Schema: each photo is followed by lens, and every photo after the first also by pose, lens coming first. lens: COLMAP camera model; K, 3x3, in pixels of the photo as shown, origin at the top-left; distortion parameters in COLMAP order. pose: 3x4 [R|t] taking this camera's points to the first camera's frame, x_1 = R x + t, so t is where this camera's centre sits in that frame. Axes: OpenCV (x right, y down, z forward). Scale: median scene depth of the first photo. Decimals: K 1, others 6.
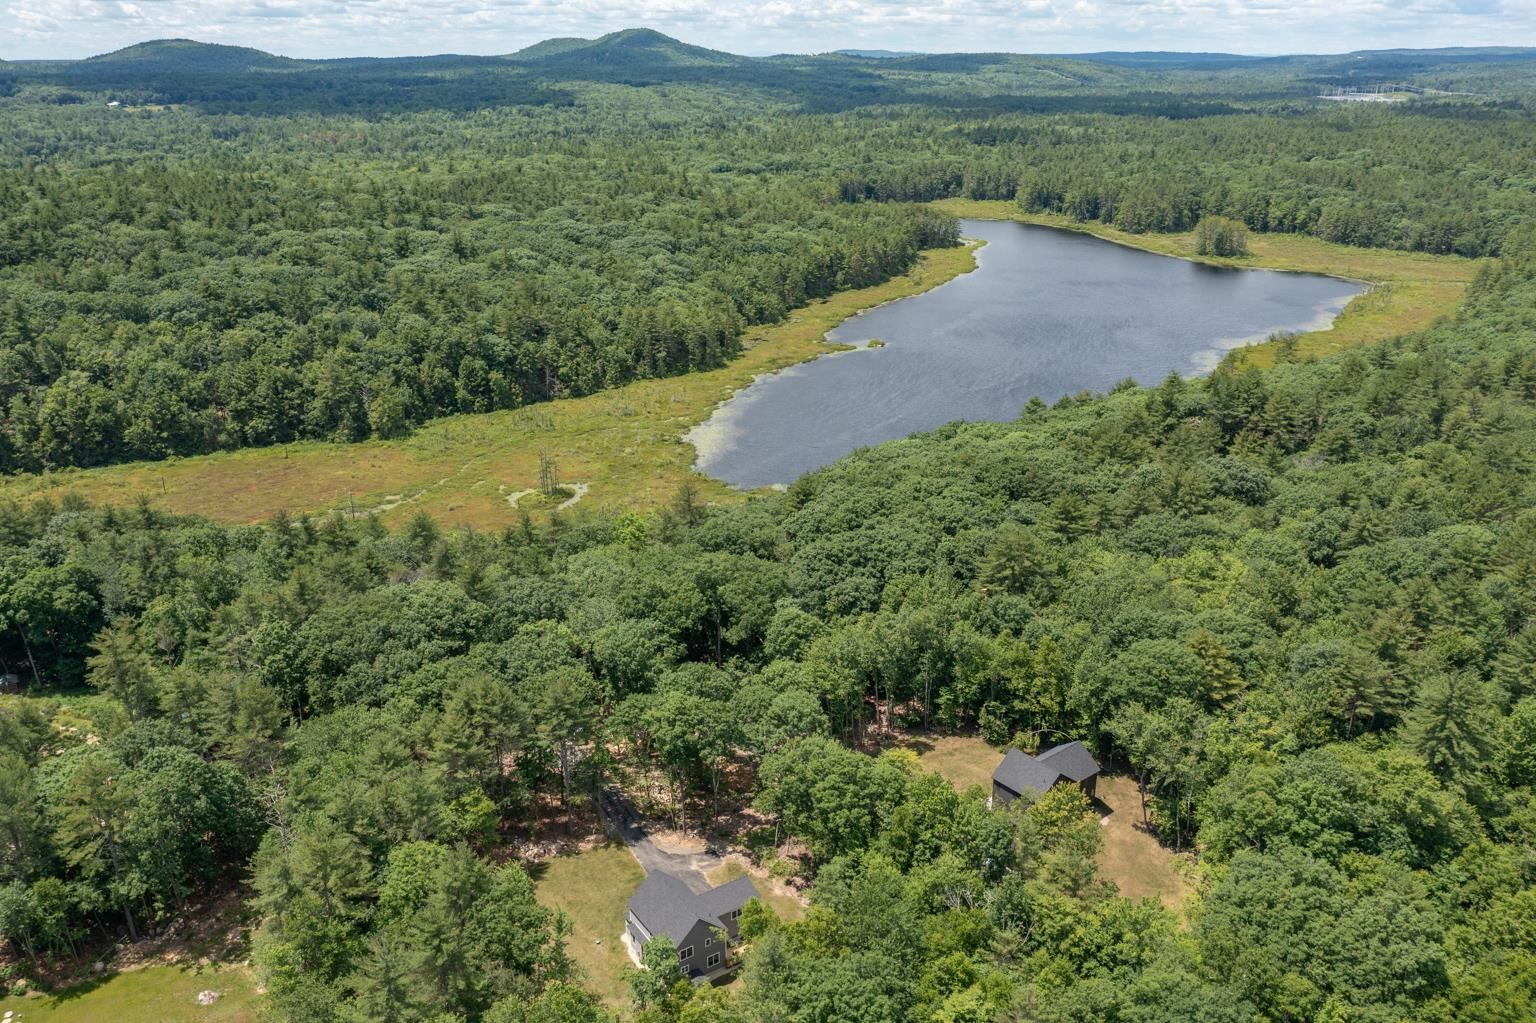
lens RADIAL K [[1217.5, 0, 768.0], [0, 1217.5, 512.1], [0, 0, 1]] dist [-0.013462, -0.003424]
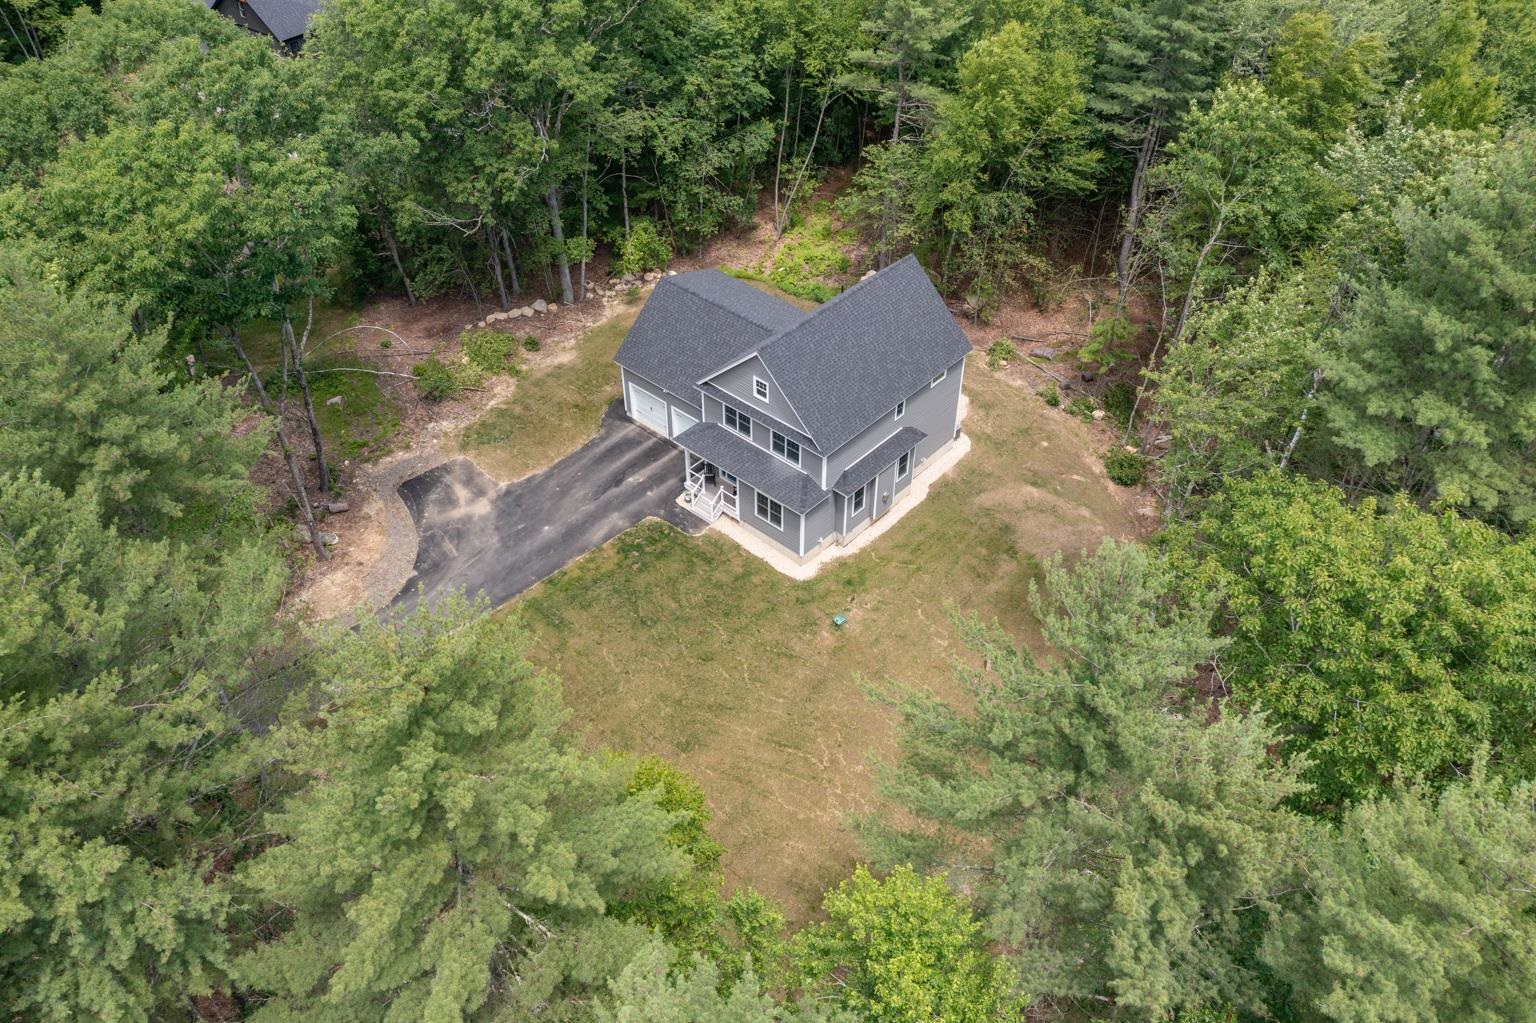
lens RADIAL K [[1217.5, 0, 780.0], [0, 1217.5, 503.0], [0, 0, 1]] dist [-0.013462, -0.003424]
pose [[-0.255933, -0.631508, 0.731912, -0.276384], [0.331334, 0.653962, 0.680111, 0.064578], [-0.908139, 0.416570, 0.041870, 0.733100]]
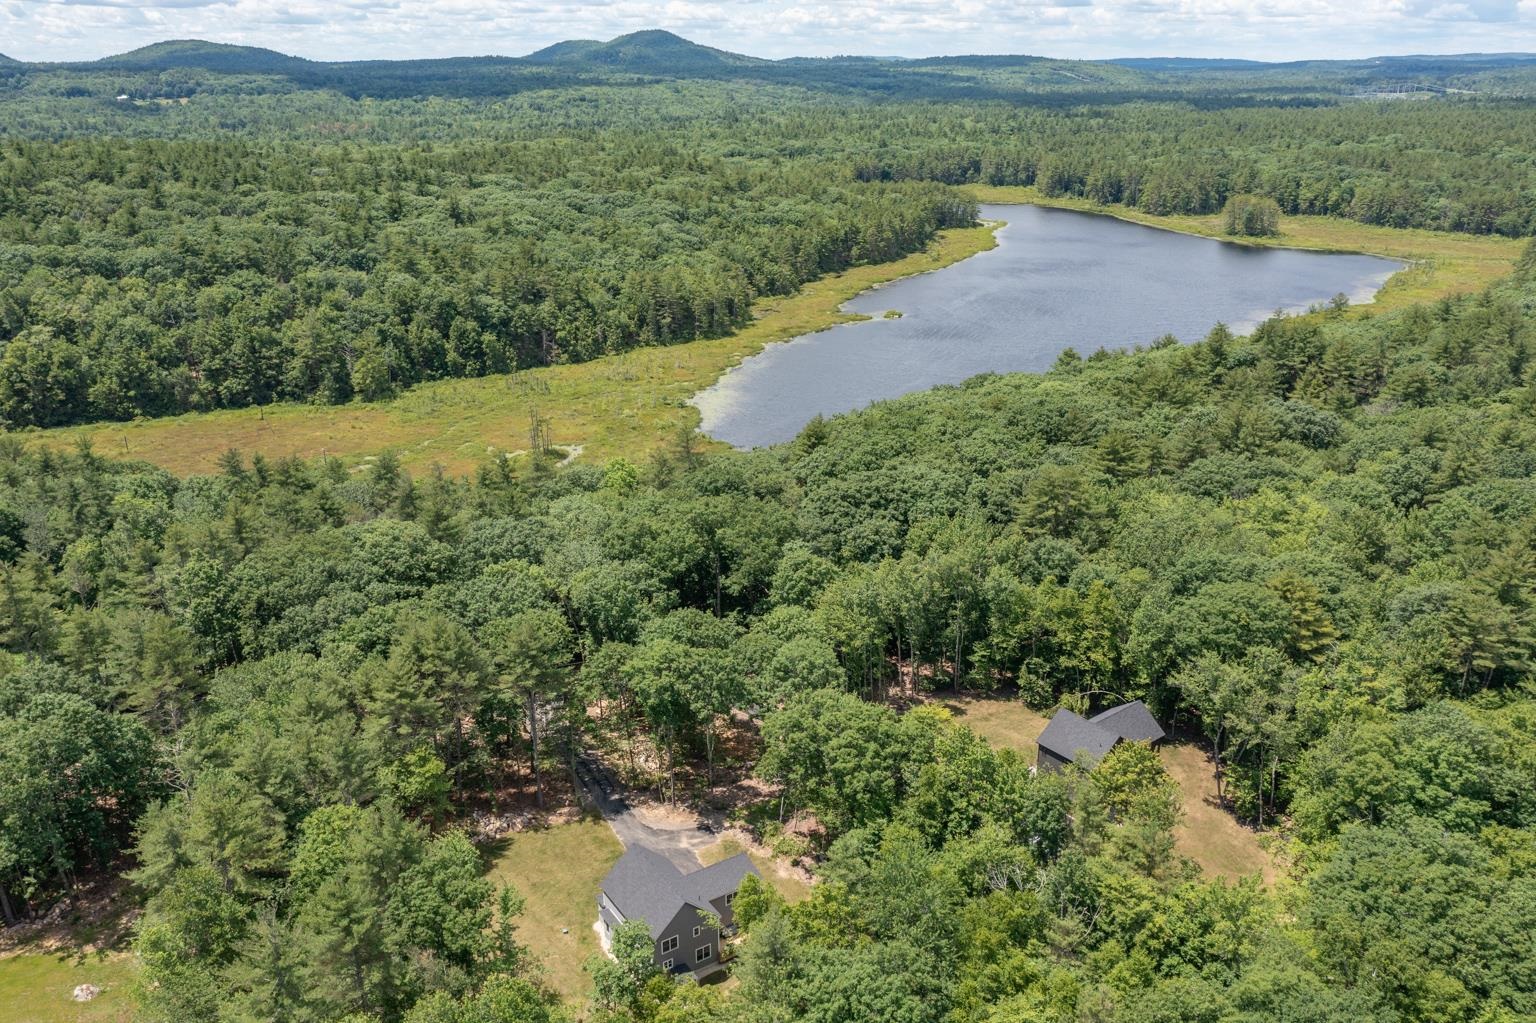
lens RADIAL K [[1217.5, 0, 766.5], [0, 1217.5, 509.5], [0, 0, 1]] dist [-0.013462, -0.003424]
pose [[0.999923, 0.004246, -0.011618, 0.004437], [-0.004340, 0.999958, -0.008039, 0.054292], [0.011583, 0.008089, 0.999900, 0.127858]]
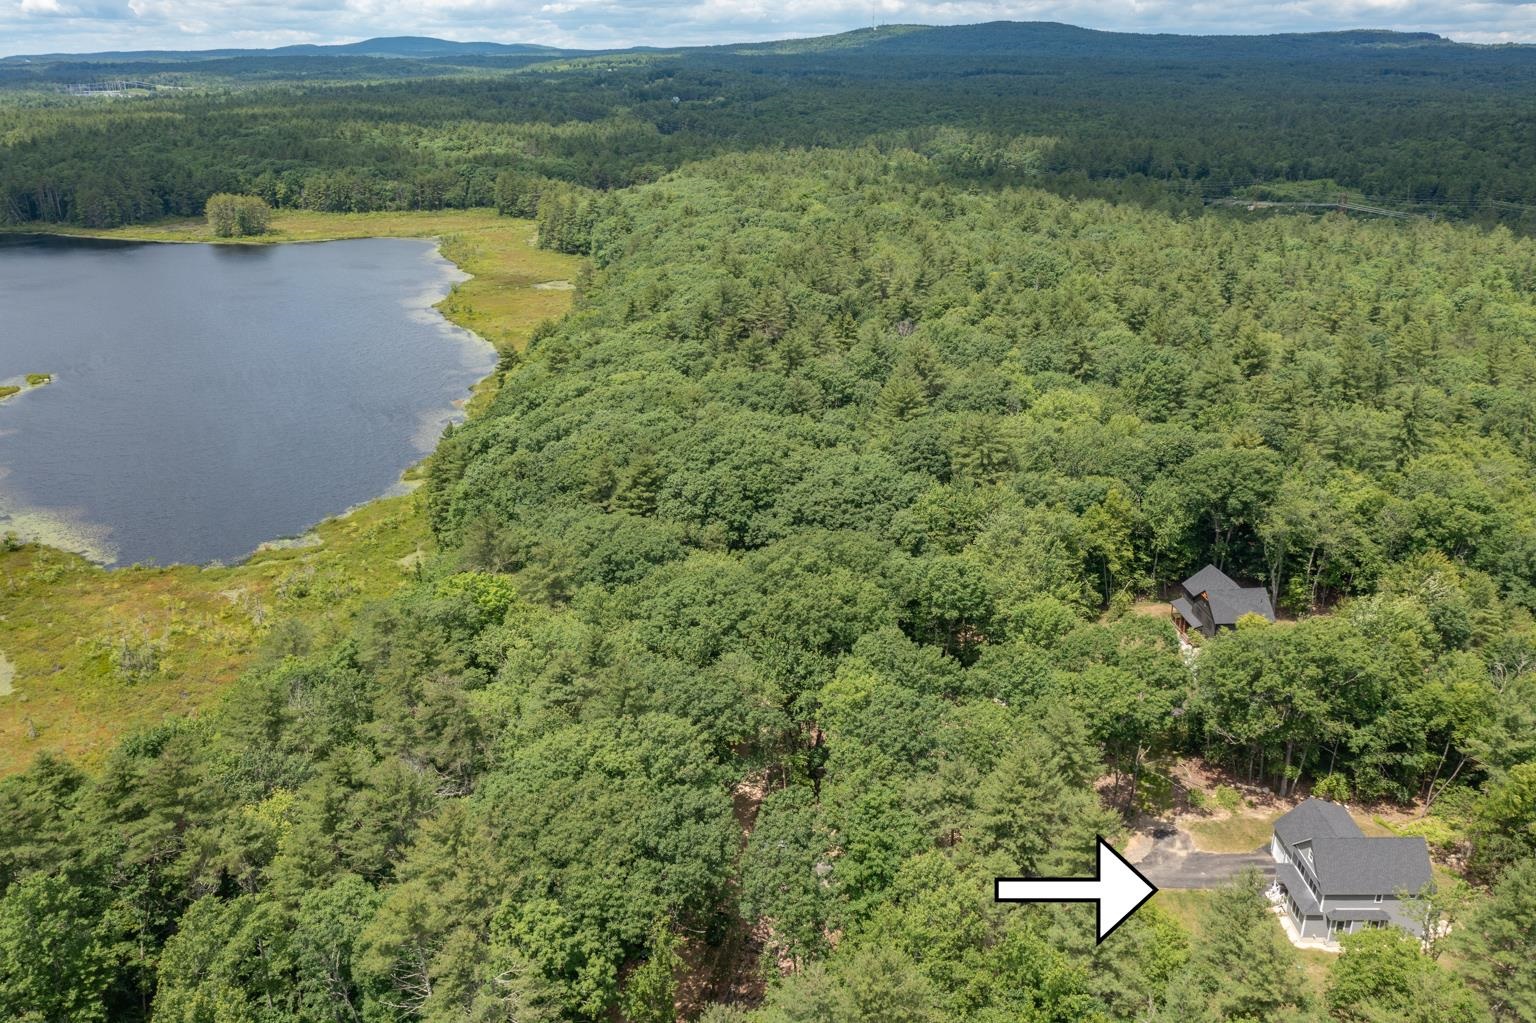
lens RADIAL K [[1217.5, 0, 774.8], [0, 1217.5, 507.2], [0, 0, 1]] dist [-0.013462, -0.003424]
pose [[0.563553, -0.283738, 0.775822, -0.617775], [0.290528, 0.947239, 0.135392, -0.087044], [-0.773305, 0.149097, 0.616254, 0.553441]]
